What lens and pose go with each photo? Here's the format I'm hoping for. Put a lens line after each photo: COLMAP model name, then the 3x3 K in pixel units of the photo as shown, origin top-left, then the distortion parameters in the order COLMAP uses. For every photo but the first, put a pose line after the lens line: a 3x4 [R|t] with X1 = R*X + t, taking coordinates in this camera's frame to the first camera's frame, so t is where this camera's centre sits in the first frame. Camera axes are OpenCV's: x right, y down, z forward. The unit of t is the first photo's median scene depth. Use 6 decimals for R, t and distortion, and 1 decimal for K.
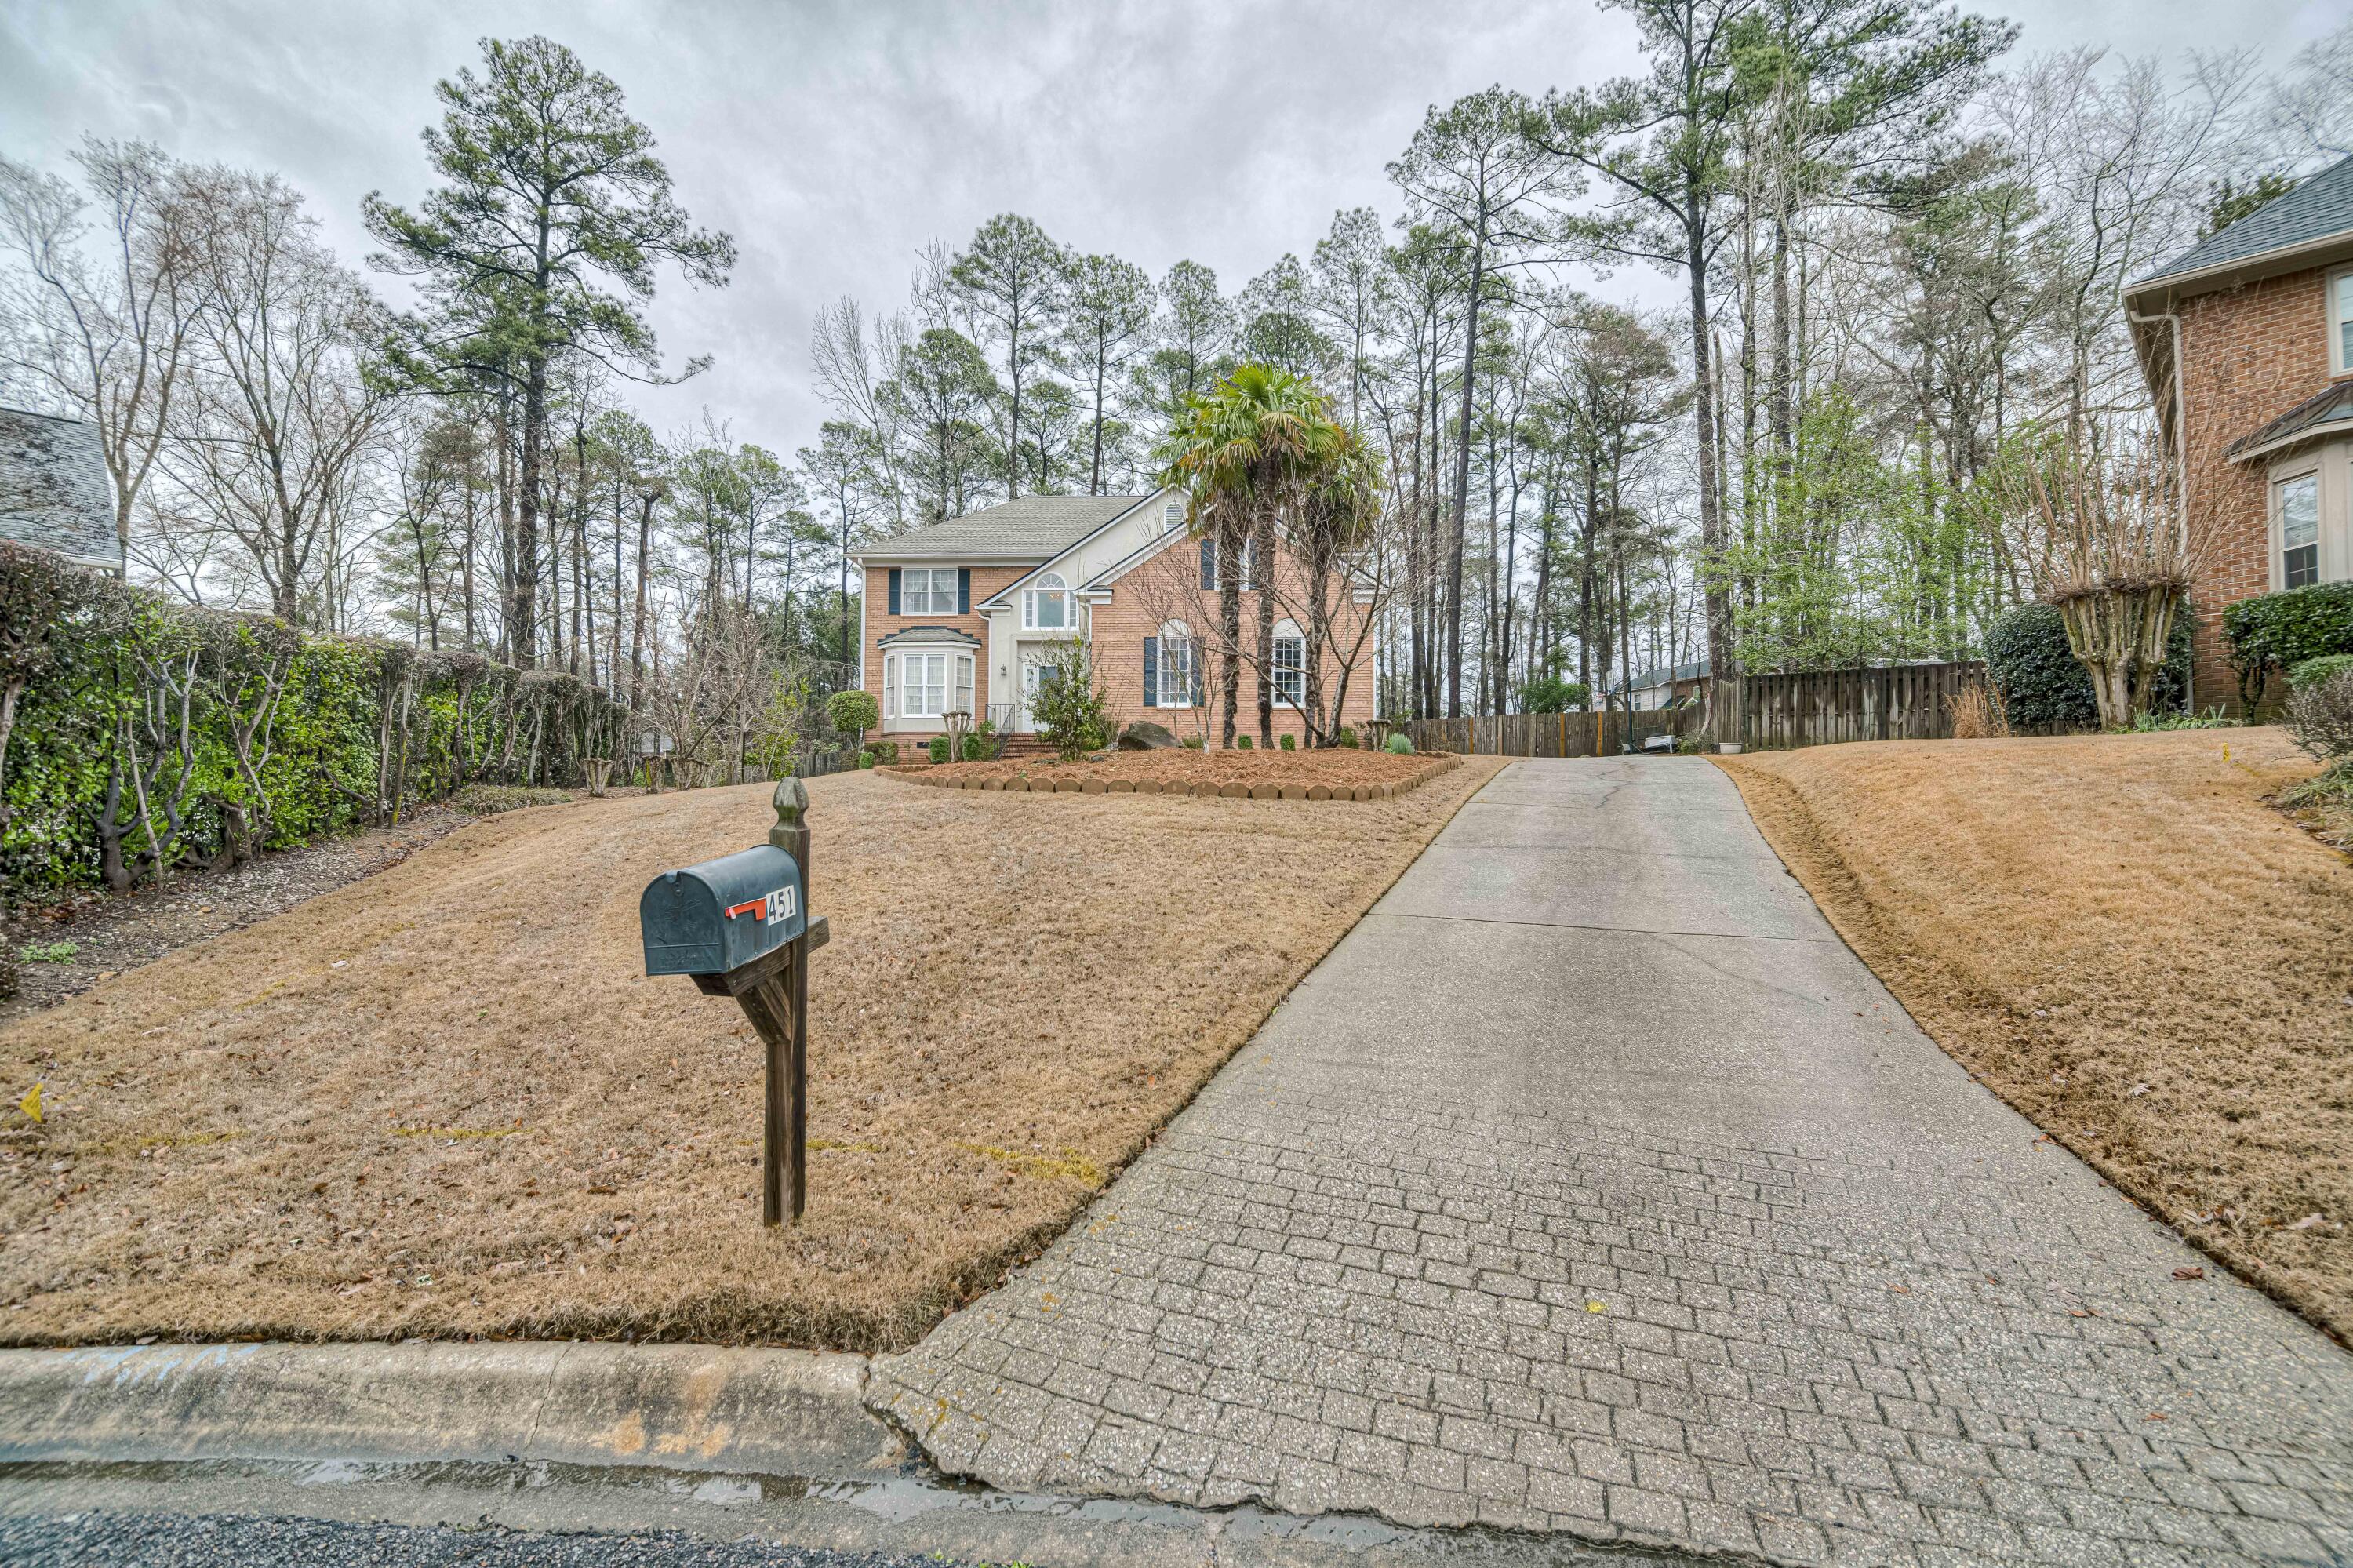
lens RADIAL K [[1052.1, 0, 1193.3], [0, 1052.1, 777.9], [0, 0, 1]] dist [-0.019439, -0.001594]
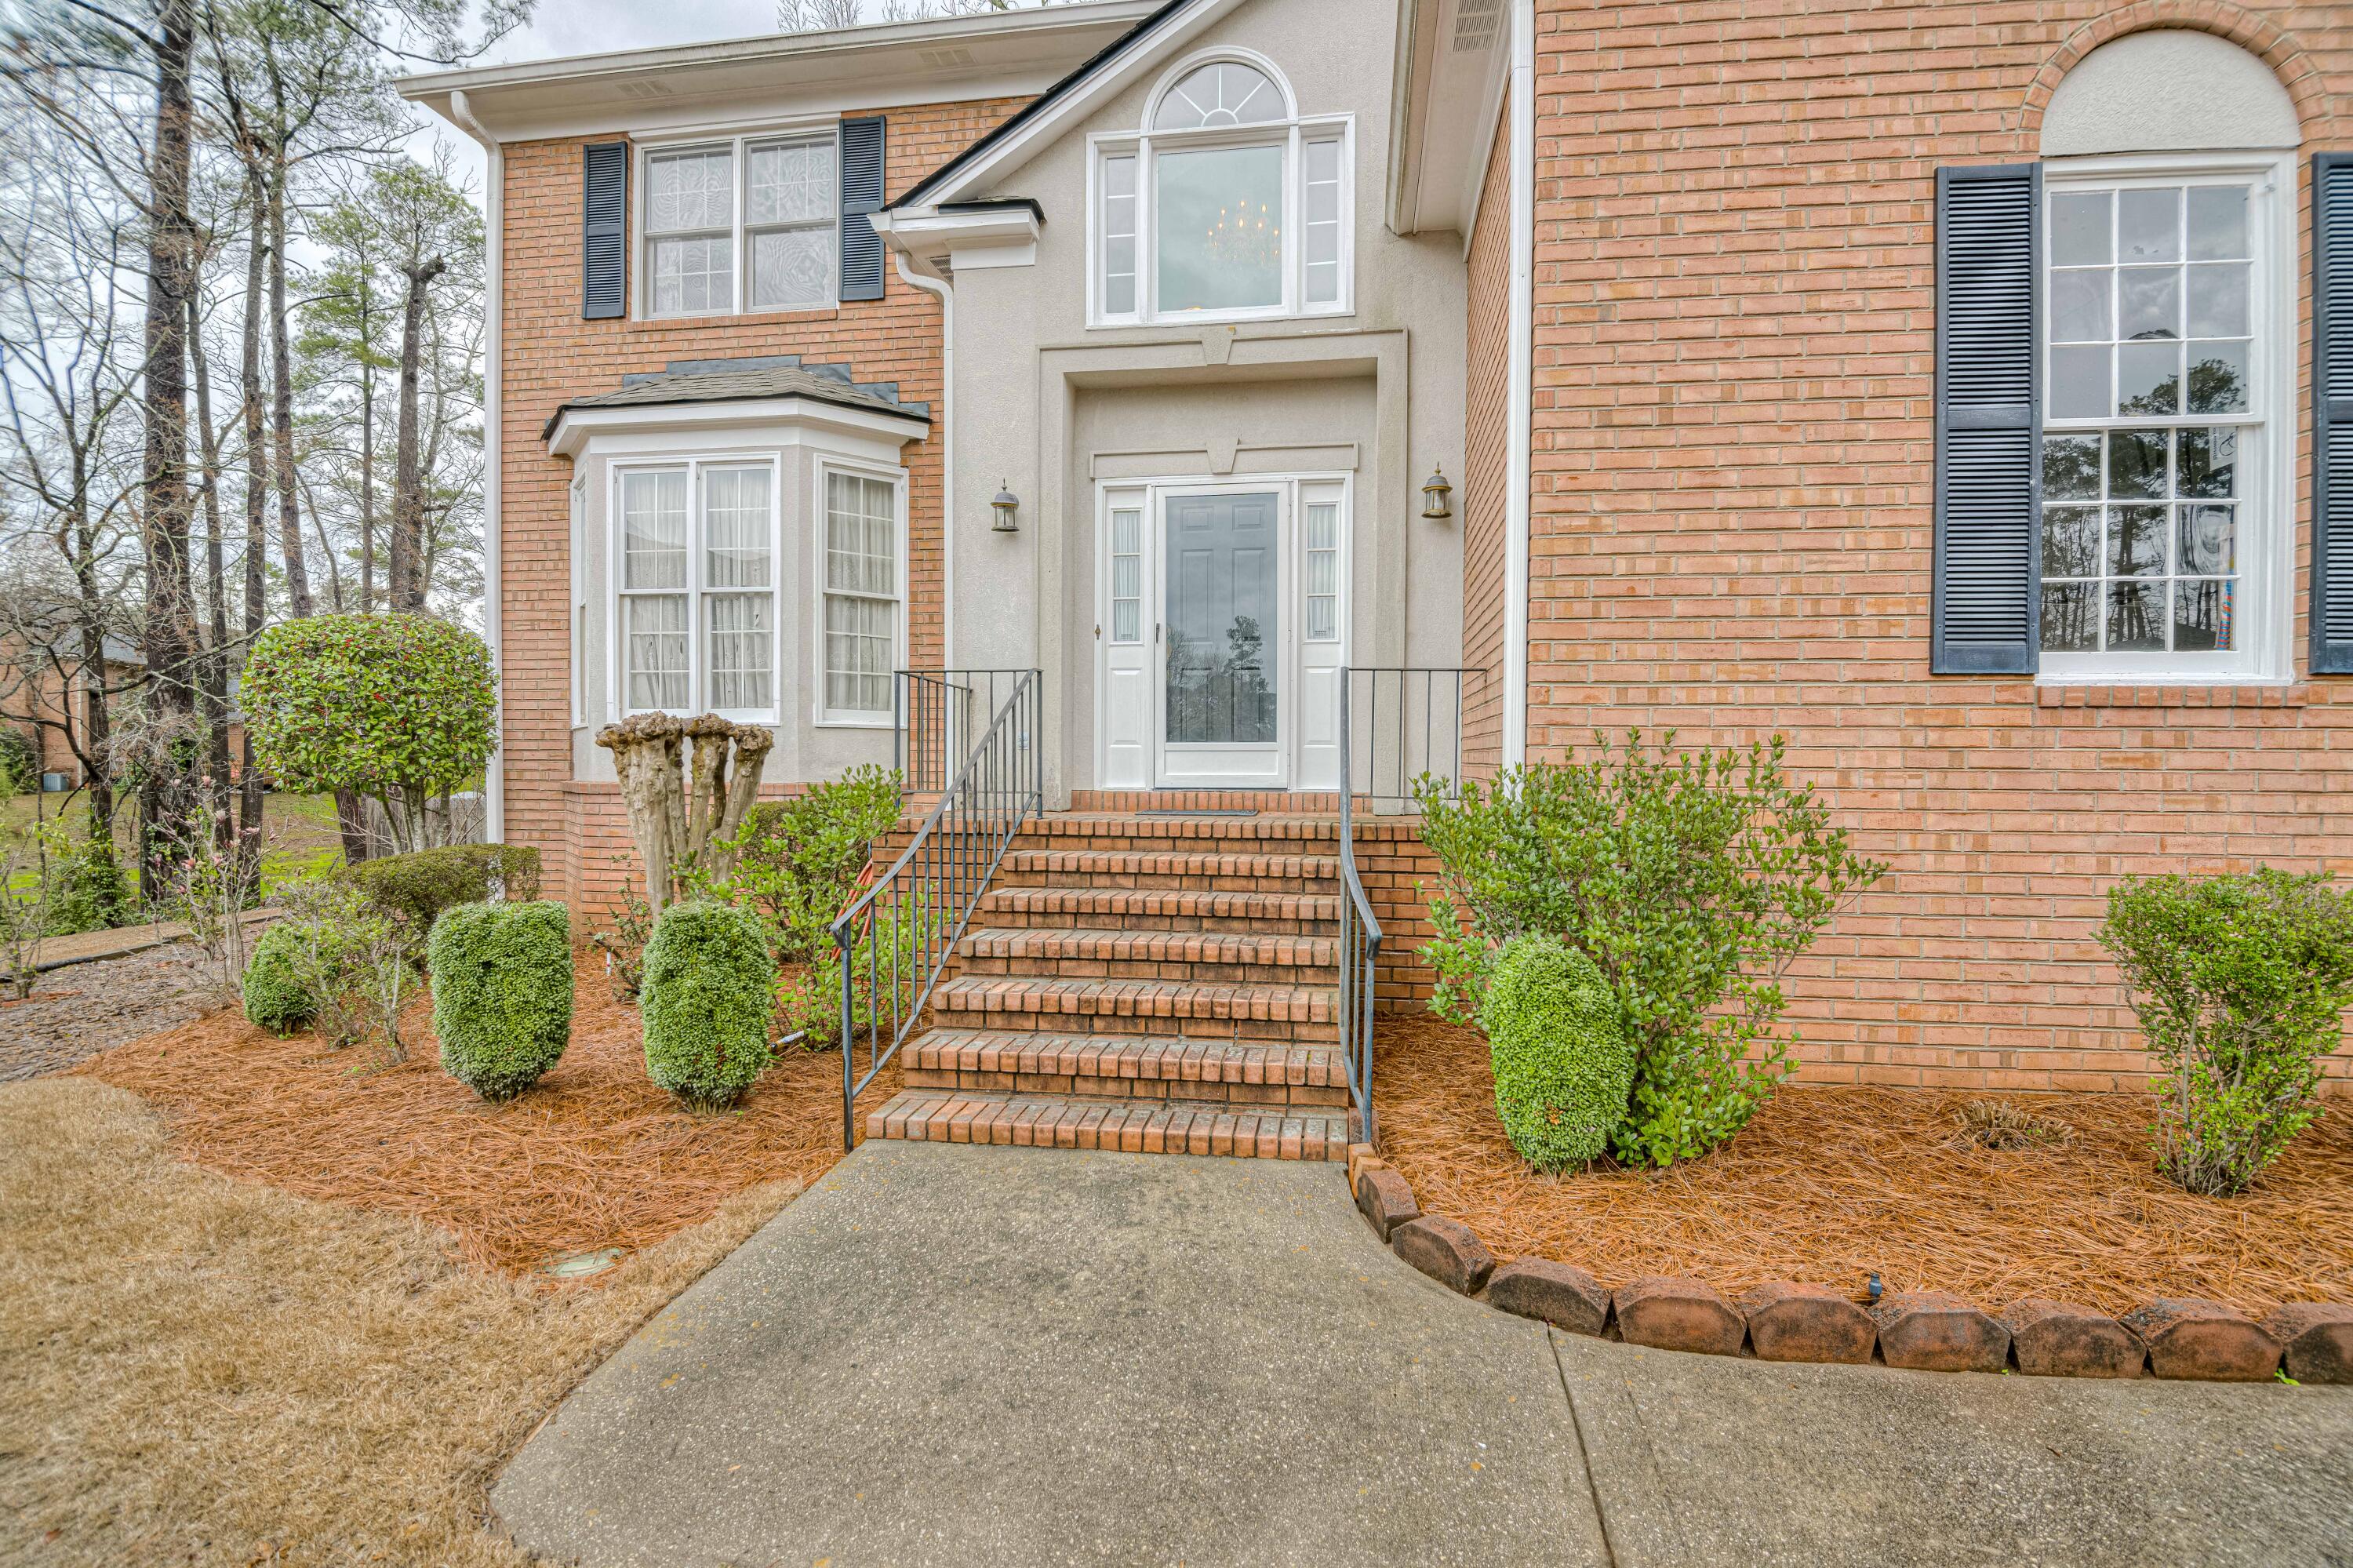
lens RADIAL K [[1052.1, 0, 1197.7], [0, 1052.1, 775.0], [0, 0, 1]] dist [-0.019439, -0.001594]
pose [[0.994041, 0.001546, -0.108993, -0.065944], [0.002743, 0.999228, 0.039190, -0.031597], [0.108970, -0.039256, 0.993270, 0.442956]]
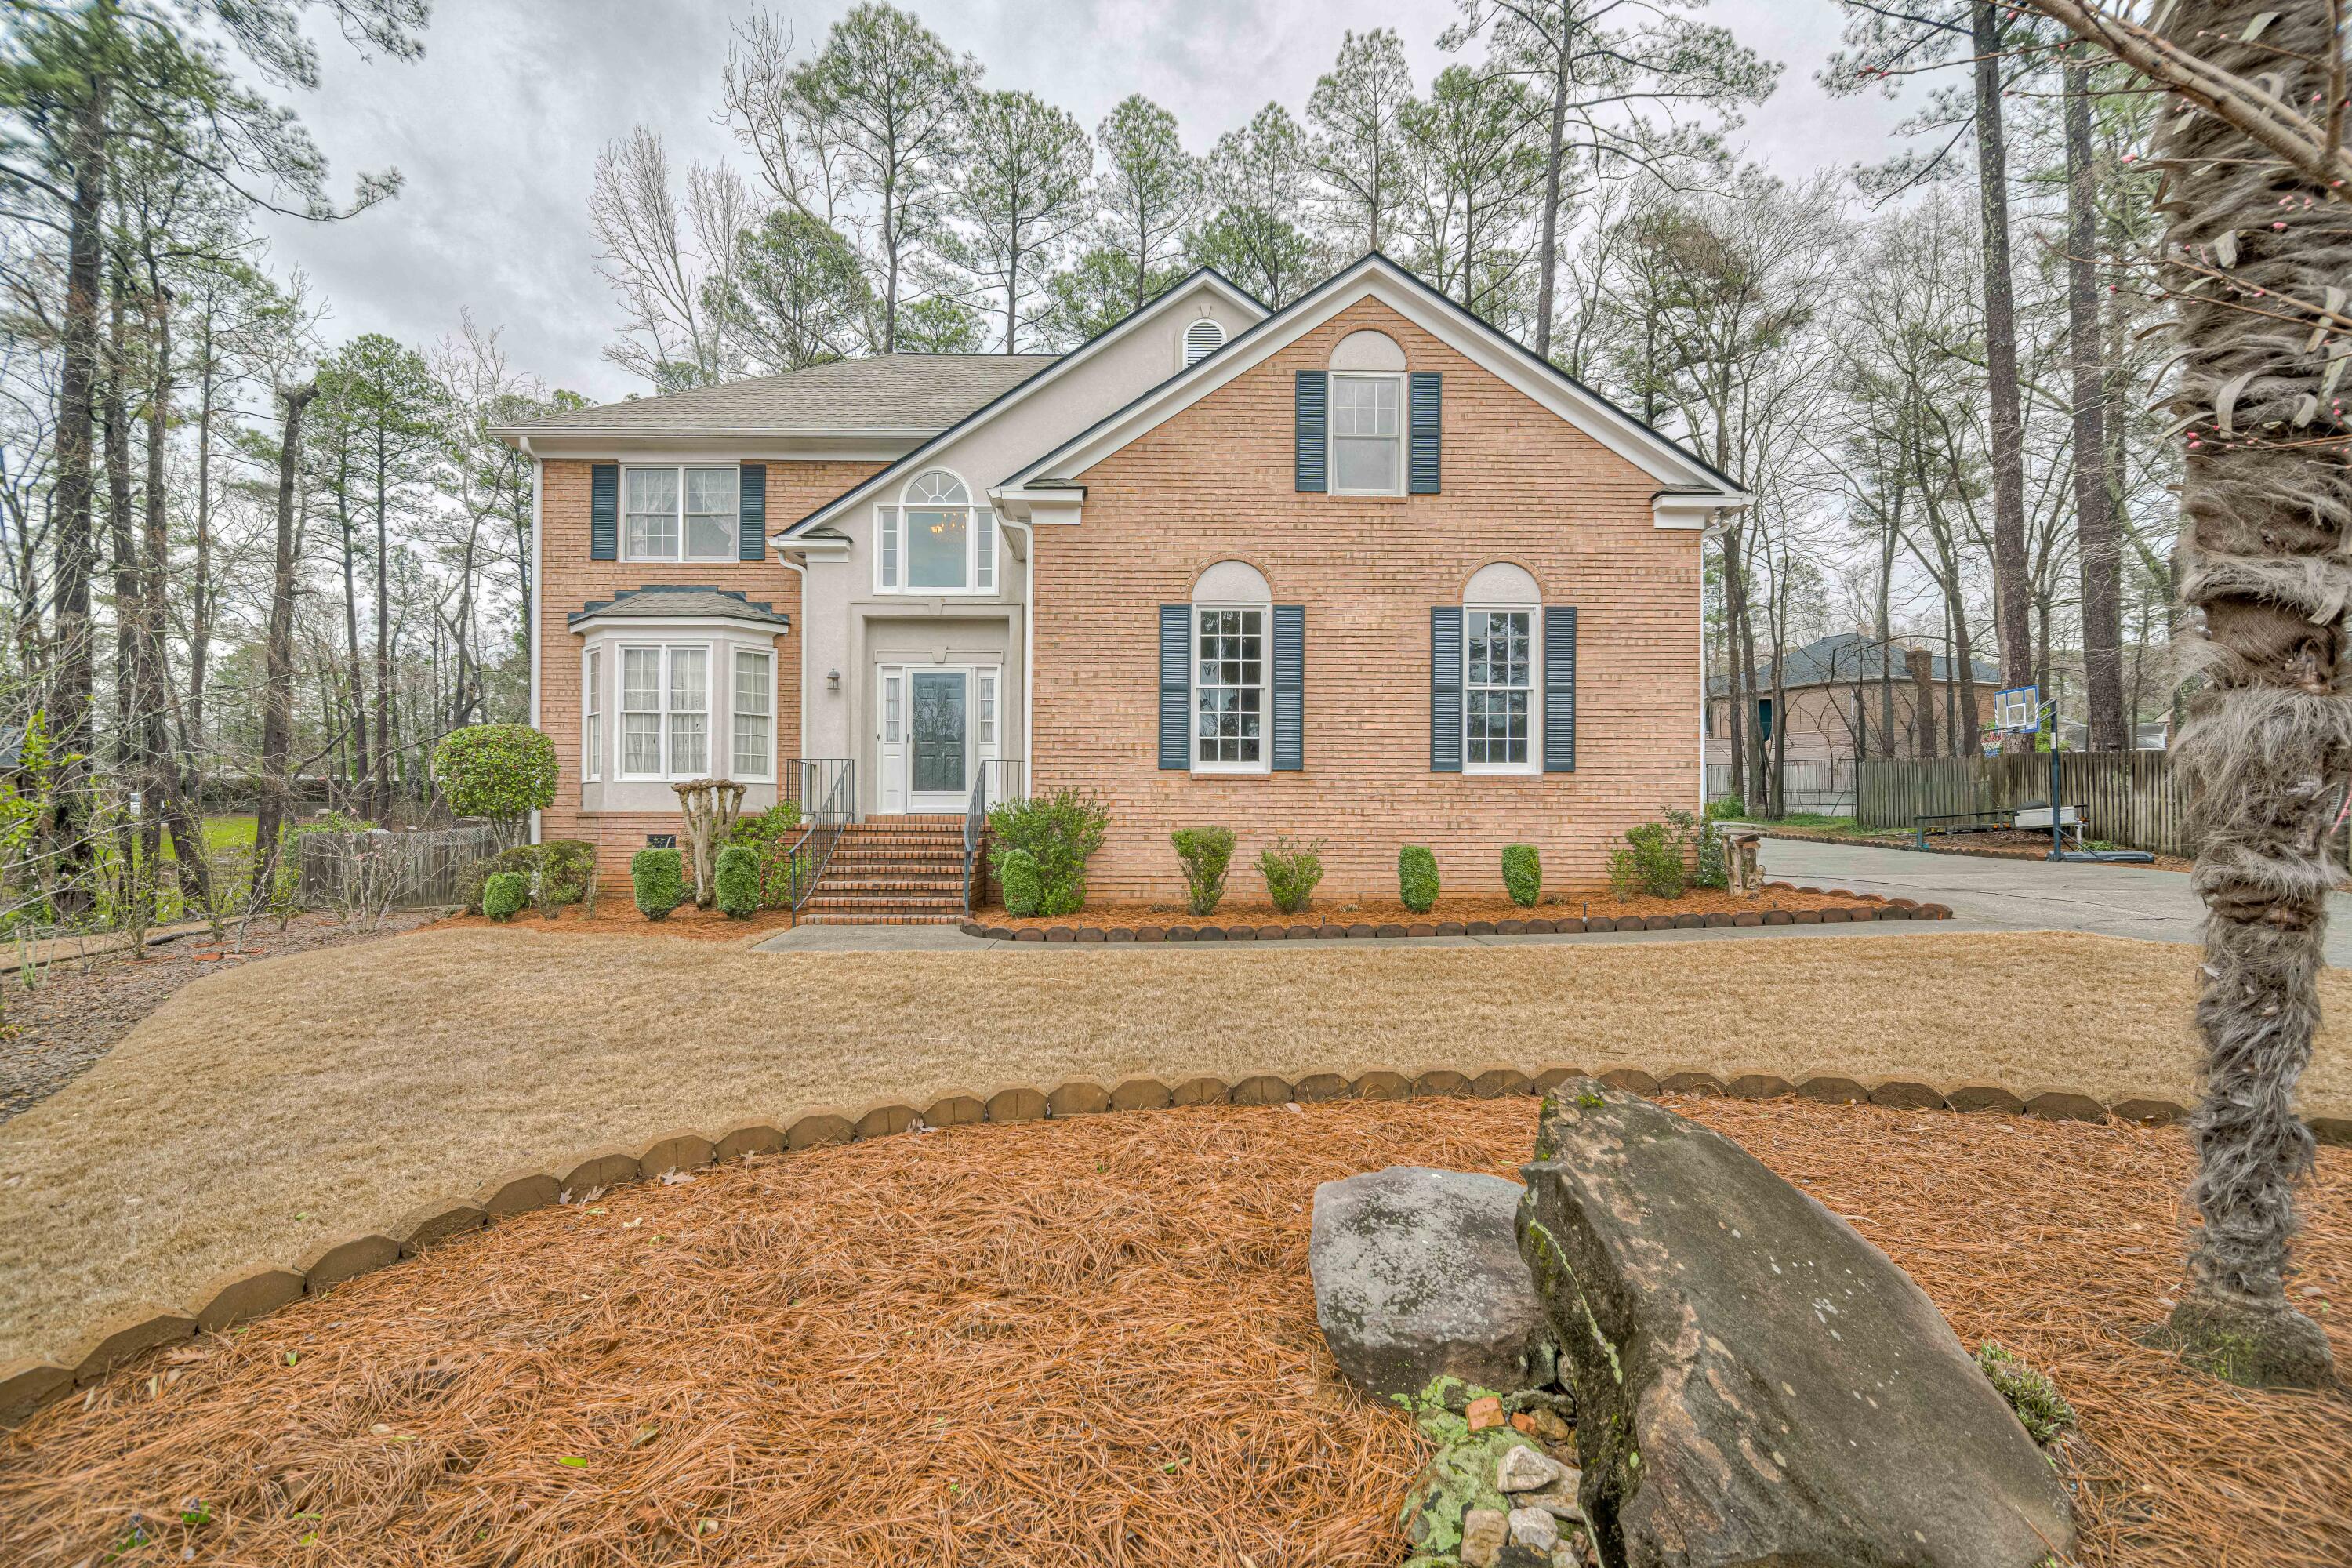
lens RADIAL K [[1051.7, 0, 1139.2], [0, 1051.7, 817.2], [0, 0, 1]] dist [-0.019439, -0.001594]
pose [[0.998997, 0.000637, 0.044762, -0.038313], [-0.002061, 0.999493, 0.031767, -0.032569], [-0.044719, -0.031828, 0.998492, 0.302101]]
